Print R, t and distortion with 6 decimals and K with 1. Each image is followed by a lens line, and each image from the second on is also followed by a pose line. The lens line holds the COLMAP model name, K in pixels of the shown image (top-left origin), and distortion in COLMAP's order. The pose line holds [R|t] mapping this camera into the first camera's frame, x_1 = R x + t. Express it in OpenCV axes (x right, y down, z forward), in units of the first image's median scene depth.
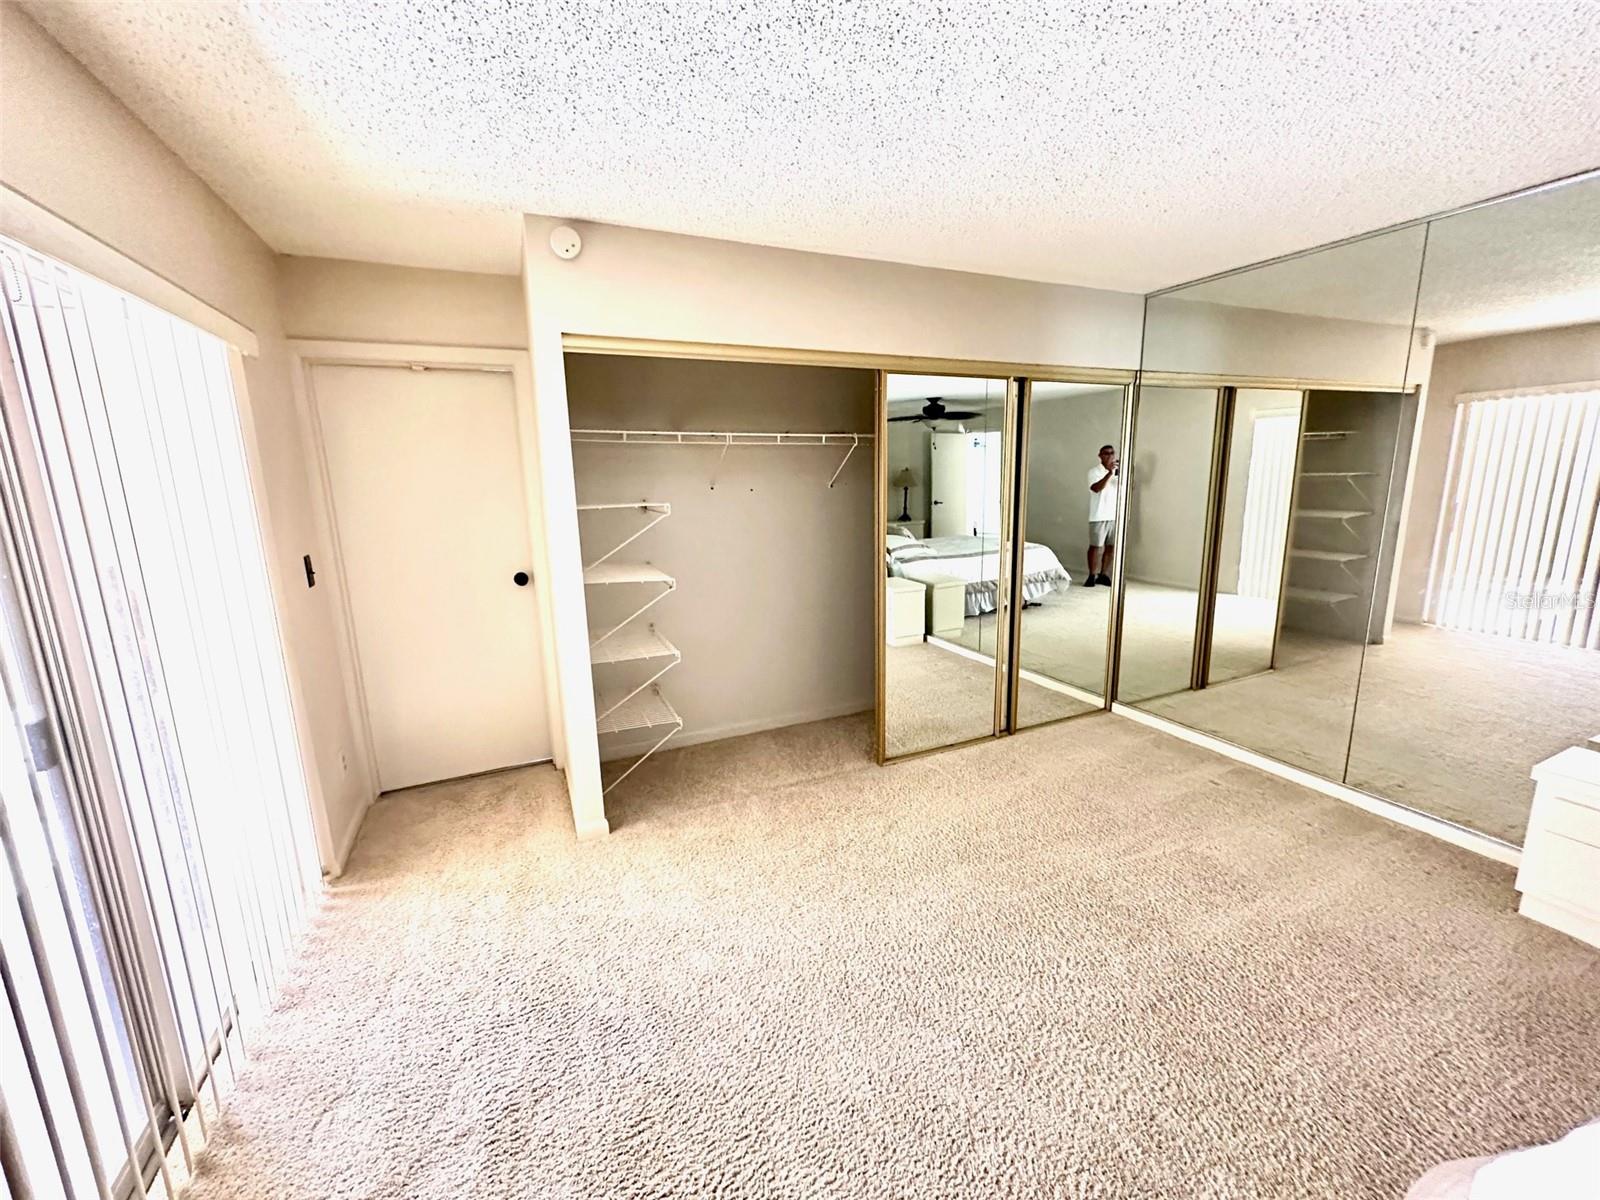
lens RADIAL K [[638.6, 0, 800.0], [0, 638.6, 600.0], [0, 0, 1]] dist [-0.001544, 0.000210]
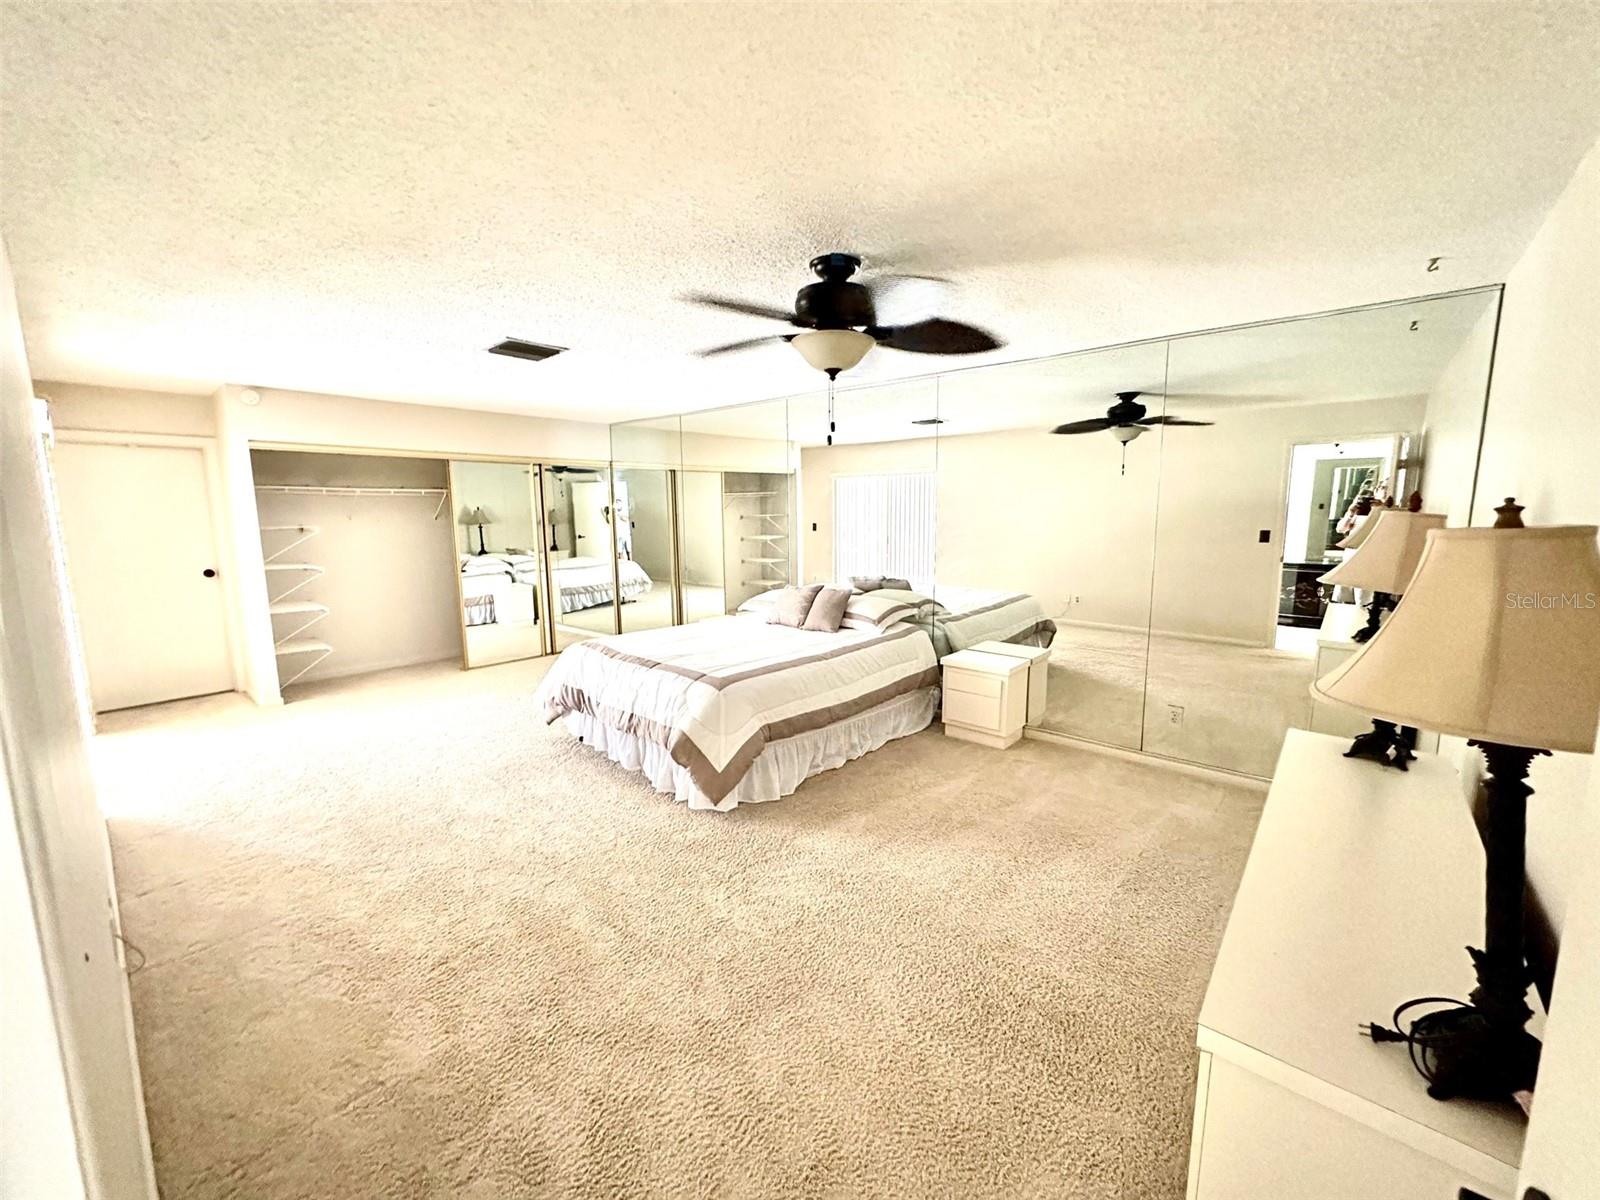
lens RADIAL K [[638.6, 0, 800.0], [0, 638.6, 600.0], [0, 0, 1]] dist [-0.001544, 0.000210]
pose [[0.906606, -0.045714, 0.419496, 0.245306], [0.069368, 0.996736, -0.041300, 0.209968], [-0.416238, 0.066542, 0.906817, -1.114695]]
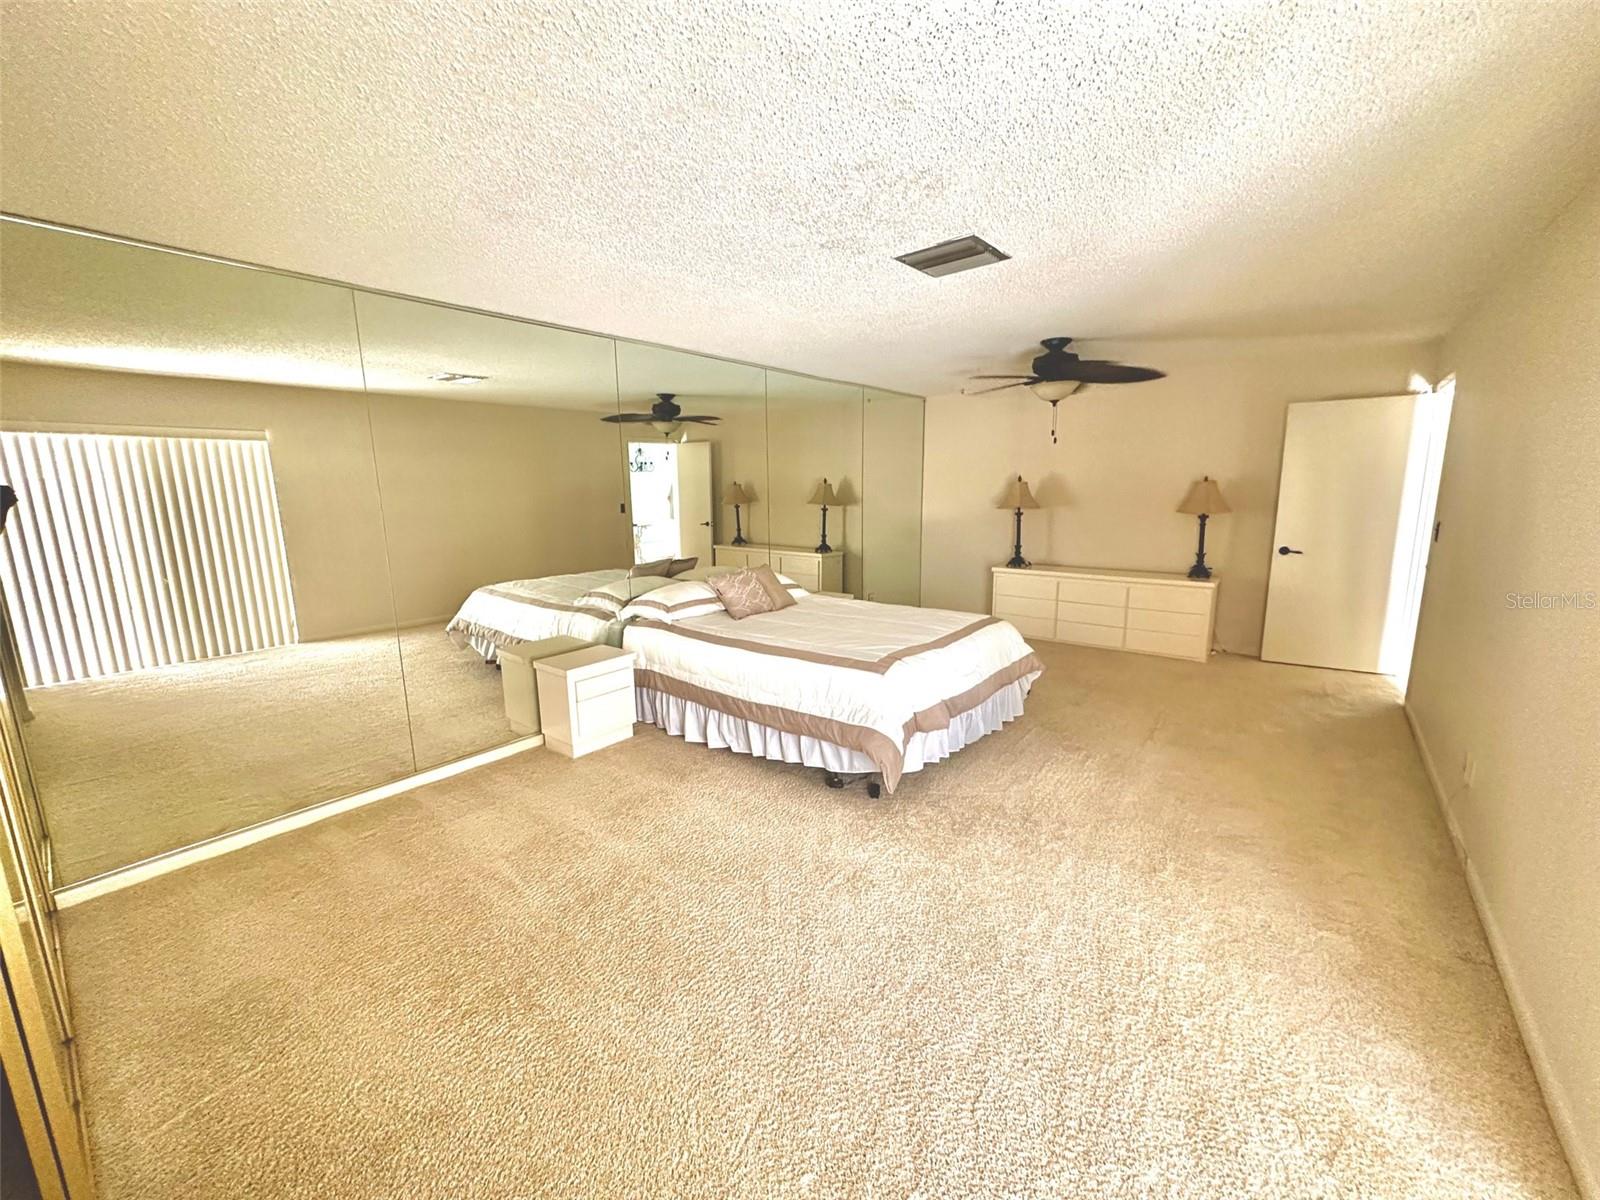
lens RADIAL K [[638.6, 0, 800.0], [0, 638.6, 600.0], [0, 0, 1]] dist [-0.001544, 0.000210]
pose [[-0.452496, -0.133109, 0.881776, -0.428370], [0.198058, 0.949101, 0.244909, -0.150636], [-0.869494, 0.285463, -0.403101, 0.811411]]
